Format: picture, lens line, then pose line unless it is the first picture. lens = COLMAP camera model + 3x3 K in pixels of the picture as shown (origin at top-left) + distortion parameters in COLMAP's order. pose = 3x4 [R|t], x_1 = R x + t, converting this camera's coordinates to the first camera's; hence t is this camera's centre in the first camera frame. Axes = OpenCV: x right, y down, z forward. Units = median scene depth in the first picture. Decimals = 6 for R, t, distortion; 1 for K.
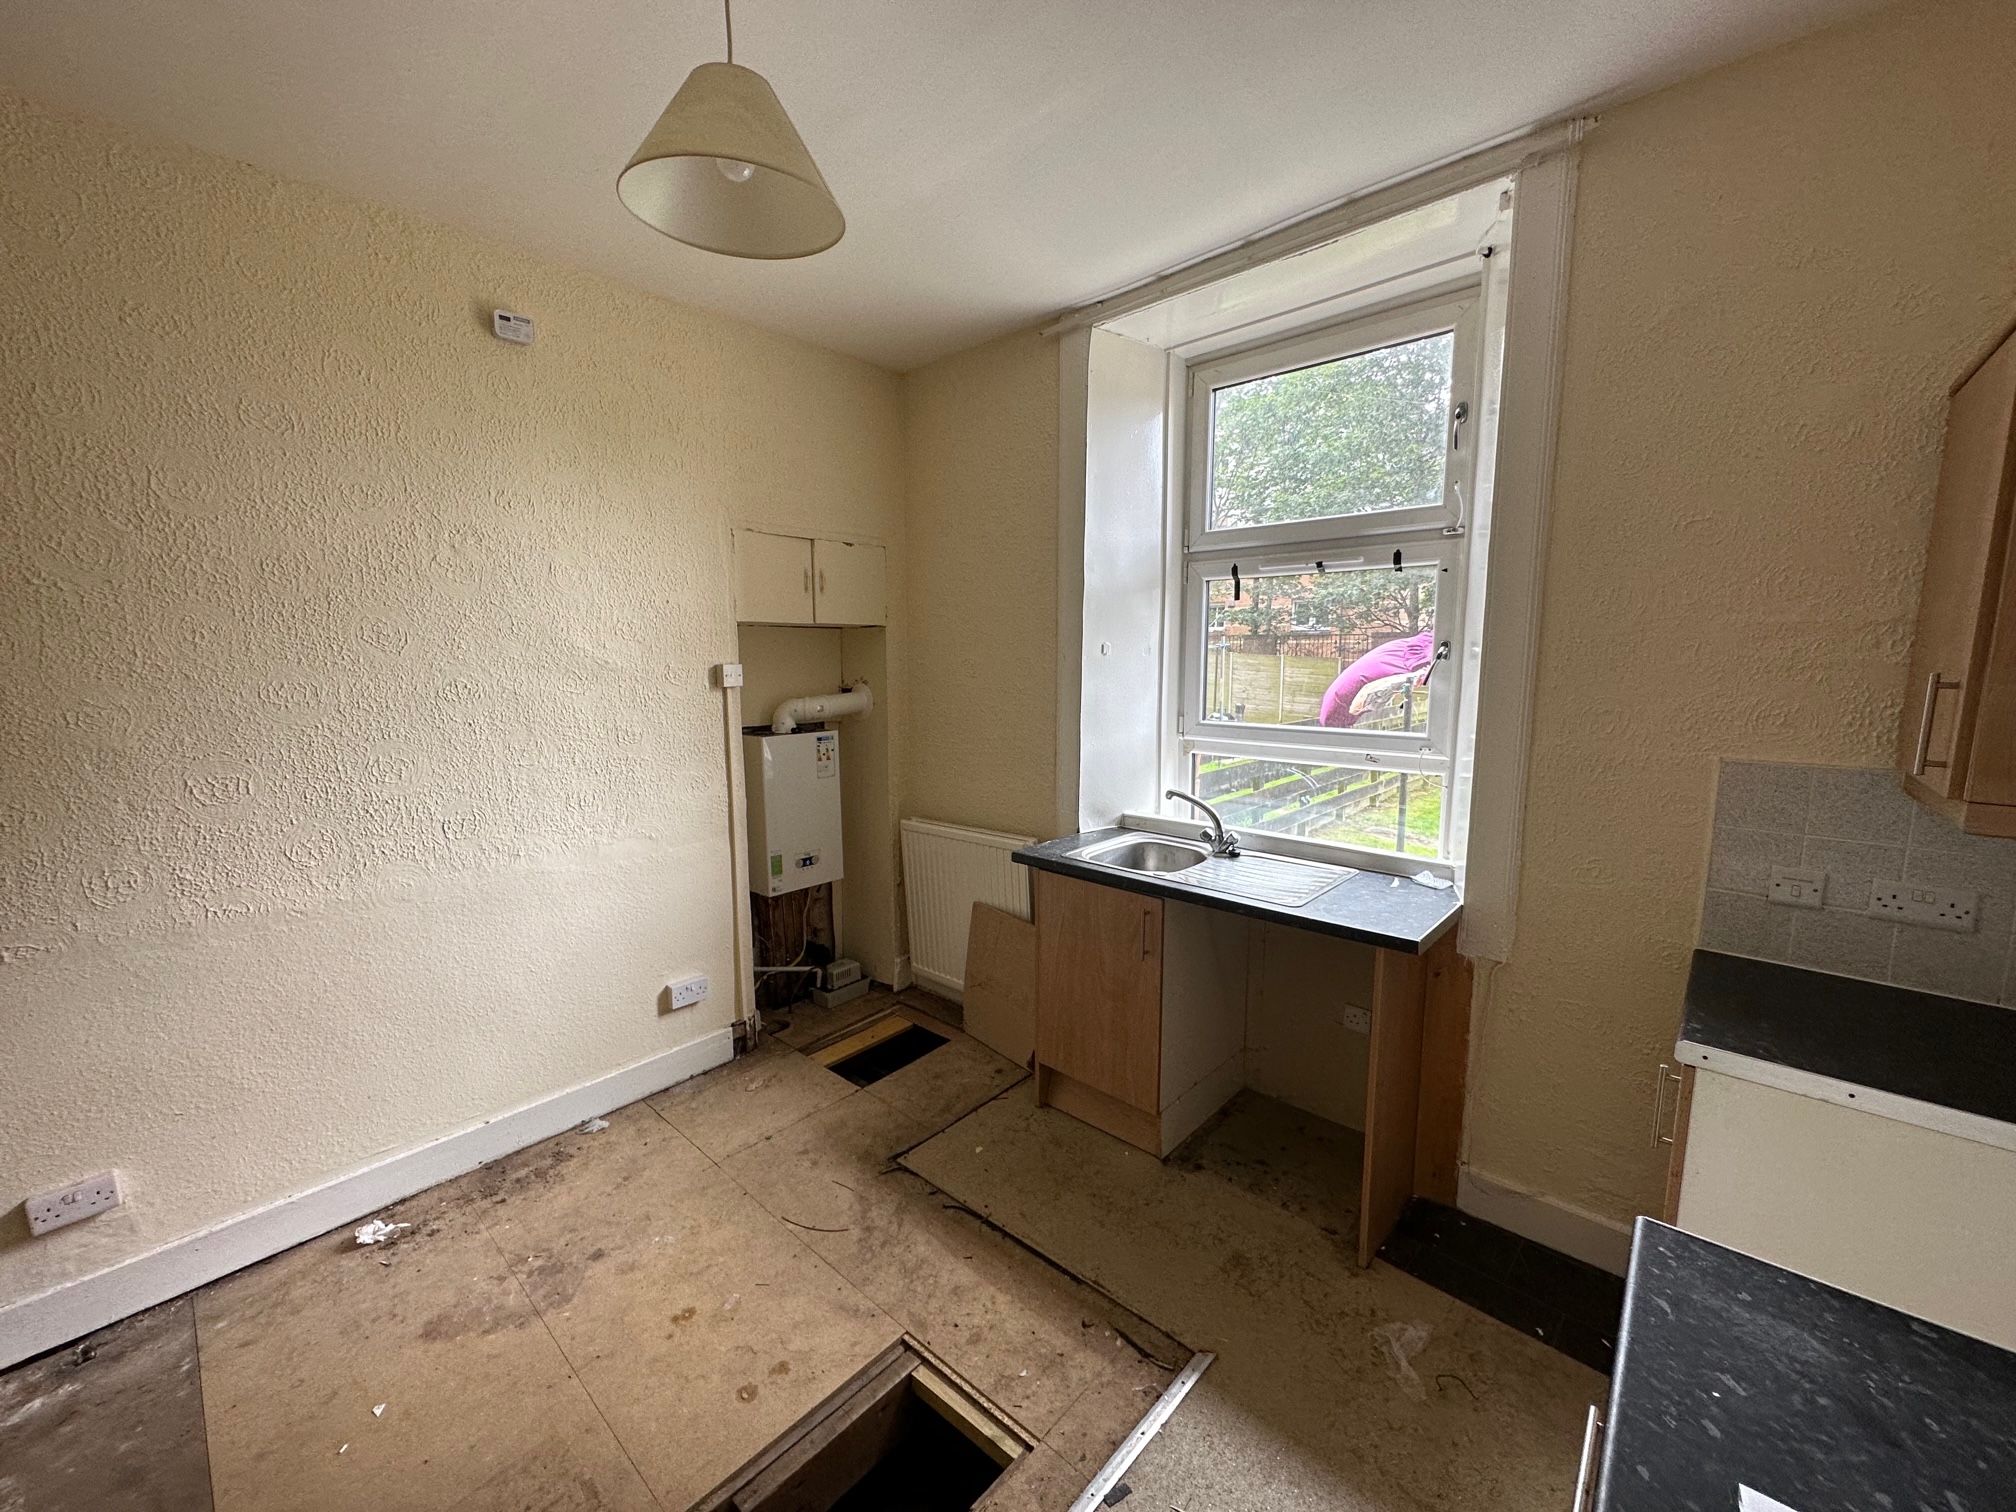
lens RADIAL K [[800.6, 0, 1008.0], [0, 800.6, 756.0], [0, 0, 1]] dist [-0.003156, 0.000535]
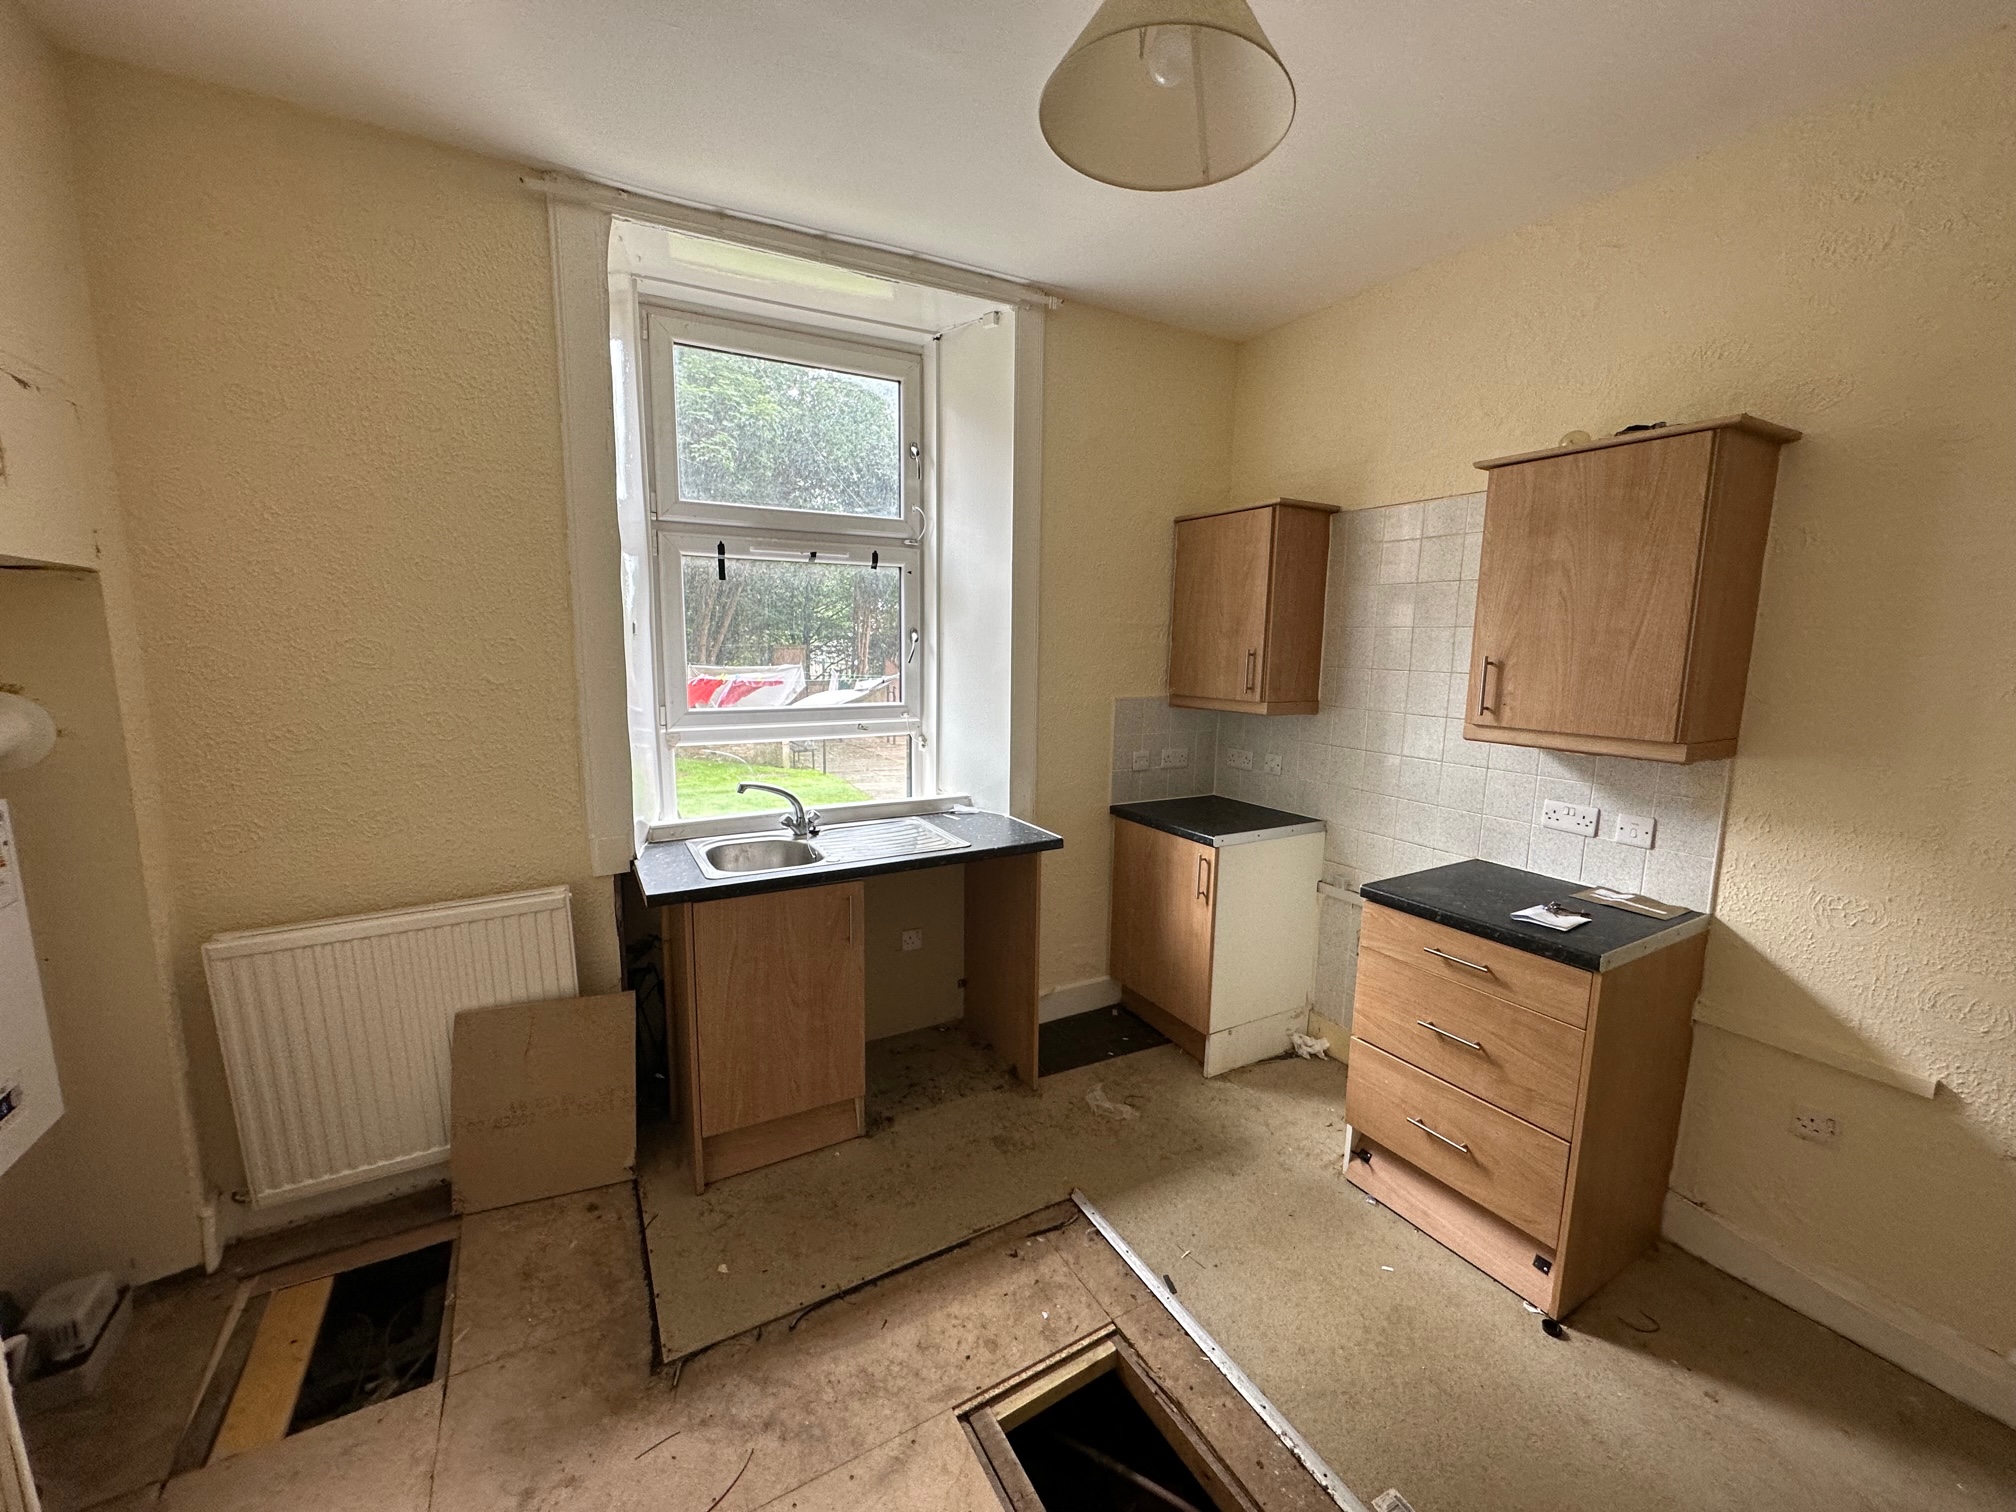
lens RADIAL K [[800.6, 0, 1008.0], [0, 800.6, 756.0], [0, 0, 1]] dist [-0.003156, 0.000535]
pose [[0.307739, -0.129928, 0.942558, -0.636433], [0.111150, 0.988759, 0.100007, -0.052486], [-0.944956, 0.073989, 0.318721, 0.460877]]
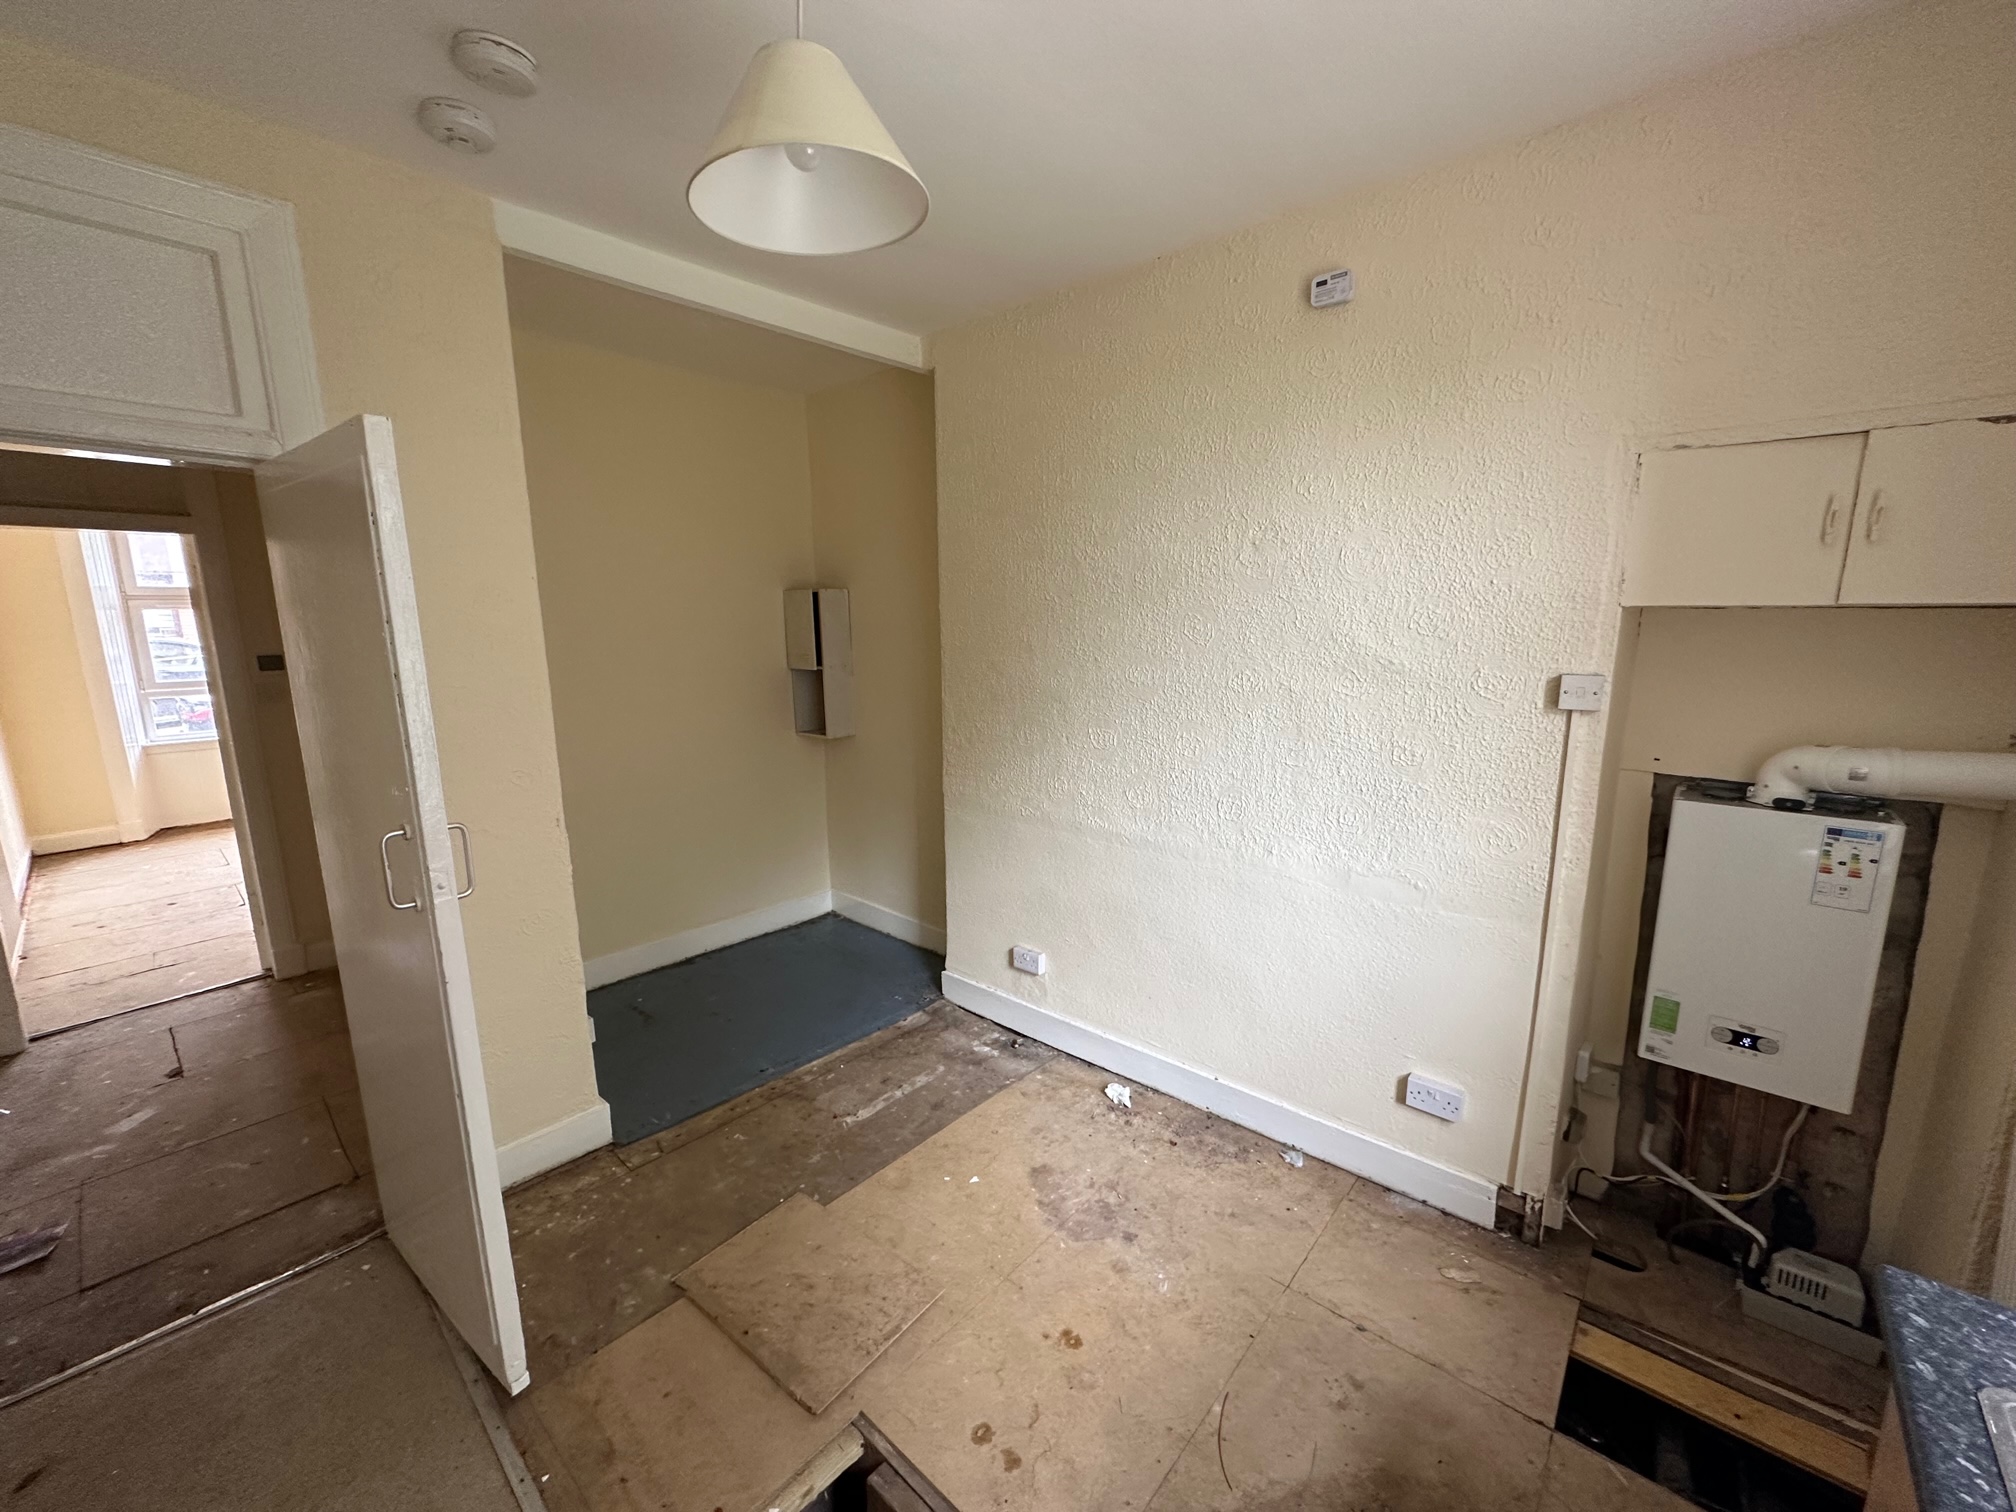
lens RADIAL K [[800.6, 0, 1008.0], [0, 800.6, 756.0], [0, 0, 1]] dist [-0.003156, 0.000535]
pose [[0.017925, 0.179296, -0.983632, 0.334181], [-0.124869, 0.976489, 0.175719, -0.125418], [0.992011, 0.119675, 0.039892, 0.621386]]
